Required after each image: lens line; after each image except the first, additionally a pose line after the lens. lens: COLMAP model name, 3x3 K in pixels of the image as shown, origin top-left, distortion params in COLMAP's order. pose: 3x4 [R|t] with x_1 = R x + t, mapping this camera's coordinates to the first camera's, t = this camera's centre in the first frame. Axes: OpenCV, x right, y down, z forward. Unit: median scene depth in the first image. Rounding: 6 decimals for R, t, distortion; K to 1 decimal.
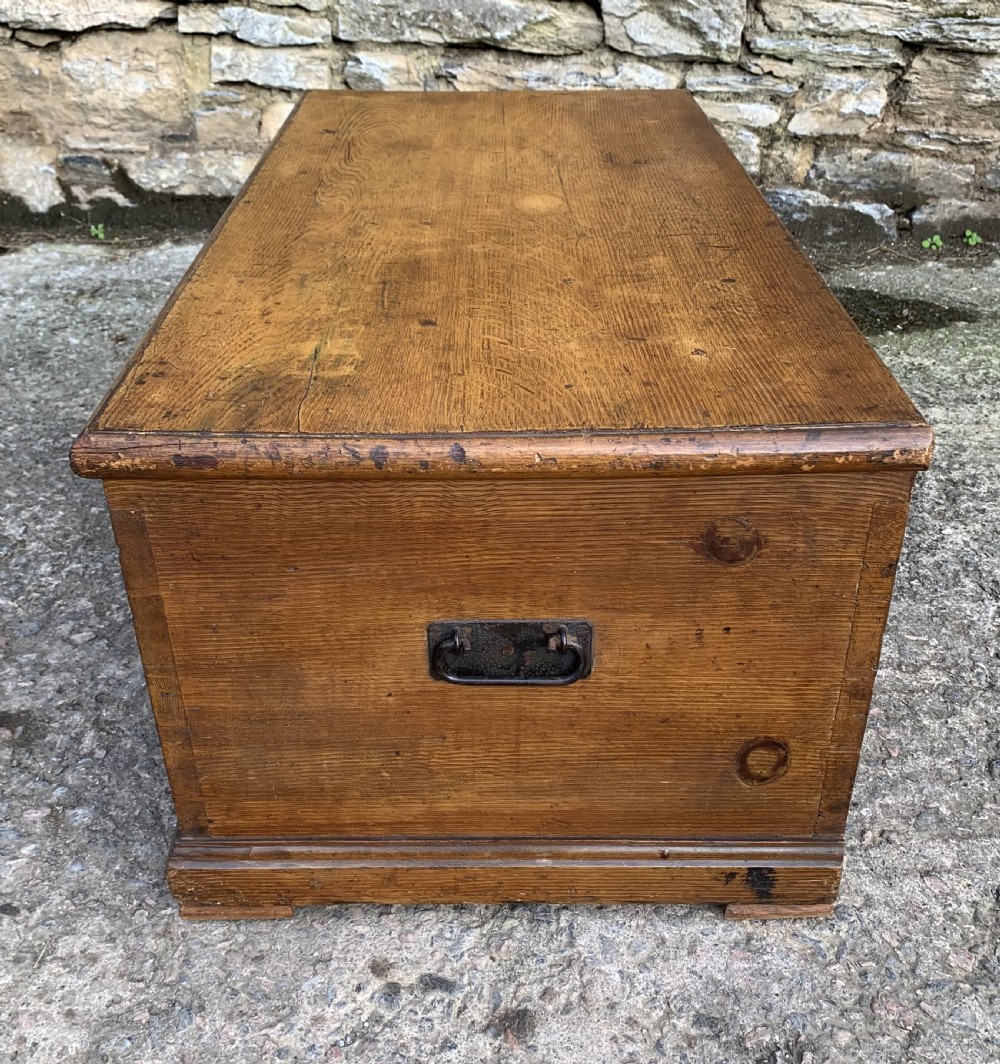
lens RADIAL K [[1119.1, 0, 498.0], [0, 1119.1, 505.0], [0, 0, 1]] dist [-0.002598, 0.017177]
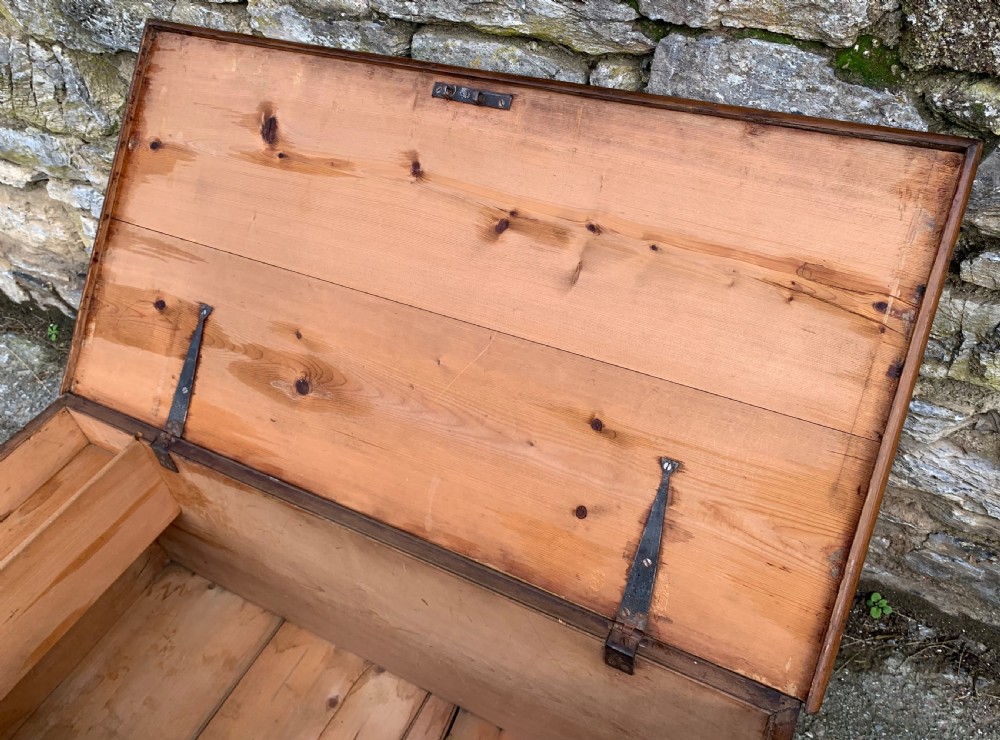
lens RADIAL K [[778.2, 0, 535.8], [0, 778.2, 352.3], [0, 0, 1]] dist [0.011141, -0.012785]
pose [[0.927123, 0.217076, -0.305486, 0.353161], [-0.146480, 0.960214, 0.237768, -0.523257], [0.344945, -0.175692, 0.922033, 0.496353]]
